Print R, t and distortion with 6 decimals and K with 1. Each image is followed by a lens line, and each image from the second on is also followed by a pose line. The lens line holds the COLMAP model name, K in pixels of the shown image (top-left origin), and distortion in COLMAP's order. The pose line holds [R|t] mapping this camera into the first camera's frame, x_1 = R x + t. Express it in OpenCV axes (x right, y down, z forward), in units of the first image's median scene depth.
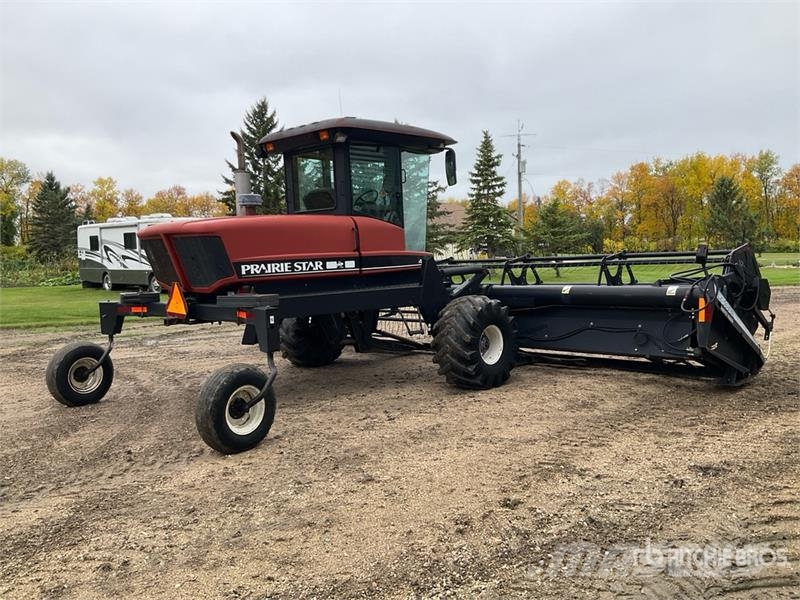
lens RADIAL K [[690.4, 0, 400.0], [0, 690.4, 300.0], [0, 0, 1]] dist [0.093428, -0.224112]
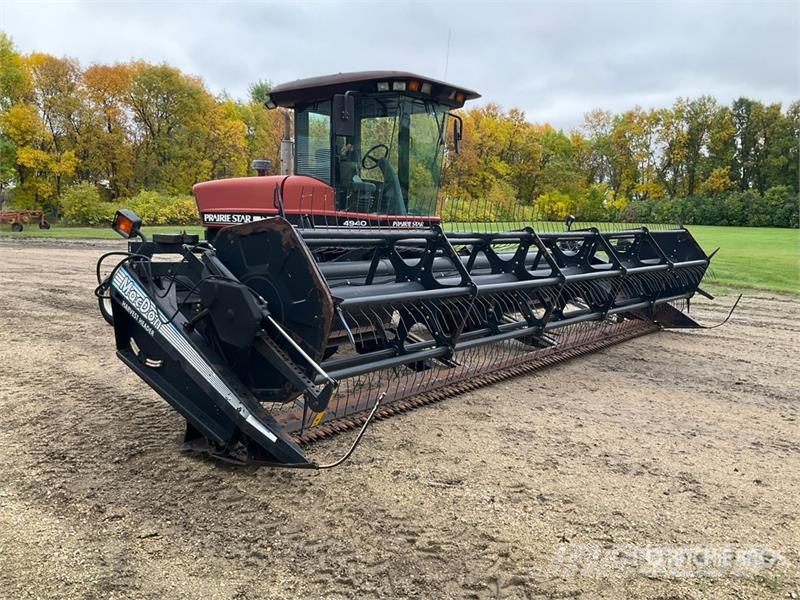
lens RADIAL K [[700.6, 0, 399.1], [0, 700.6, 297.4], [0, 0, 1]] dist [0.094514, -0.240502]
pose [[0.093165, 0.152469, -0.983907, 0.242914], [-0.097848, 0.984824, 0.143346, -0.025150], [0.990831, 0.082919, 0.106670, 0.248278]]
